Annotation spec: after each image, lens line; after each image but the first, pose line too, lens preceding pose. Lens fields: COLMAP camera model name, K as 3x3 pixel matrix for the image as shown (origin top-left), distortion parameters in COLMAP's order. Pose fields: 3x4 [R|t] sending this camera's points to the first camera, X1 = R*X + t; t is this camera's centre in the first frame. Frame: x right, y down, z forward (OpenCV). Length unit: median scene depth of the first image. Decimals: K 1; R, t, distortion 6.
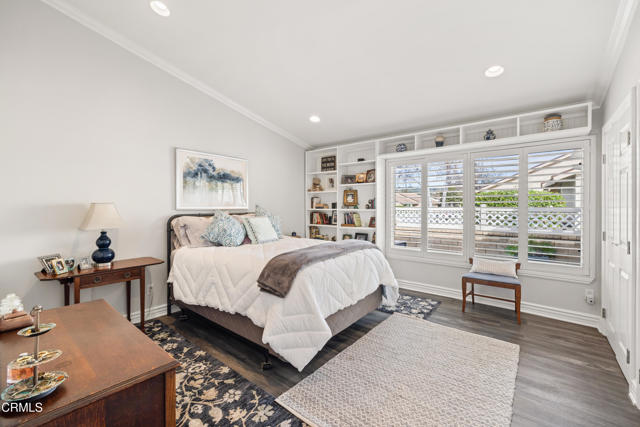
lens RADIAL K [[270.9, 0, 320.4], [0, 270.9, 210.1], [0, 0, 1]] dist [-0.001830, 0.000048]
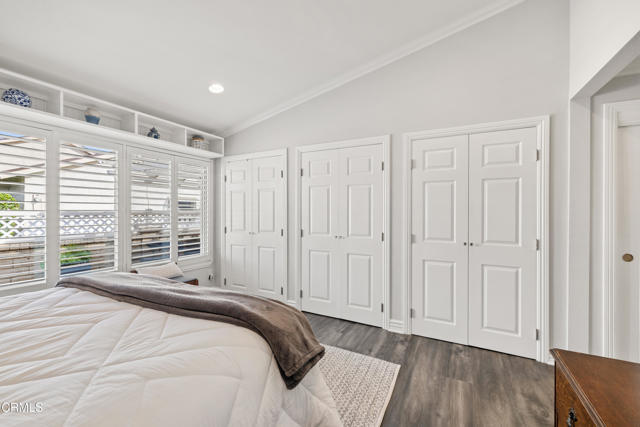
lens RADIAL K [[270.9, 0, 320.5], [0, 270.9, 213.6], [0, 0, 1]] dist [-0.001830, 0.000048]
pose [[-0.210417, -0.000778, 0.977611, -0.412132], [0.007968, 0.999965, 0.002511, 0.003539], [-0.977579, 0.008318, -0.210404, 0.635566]]
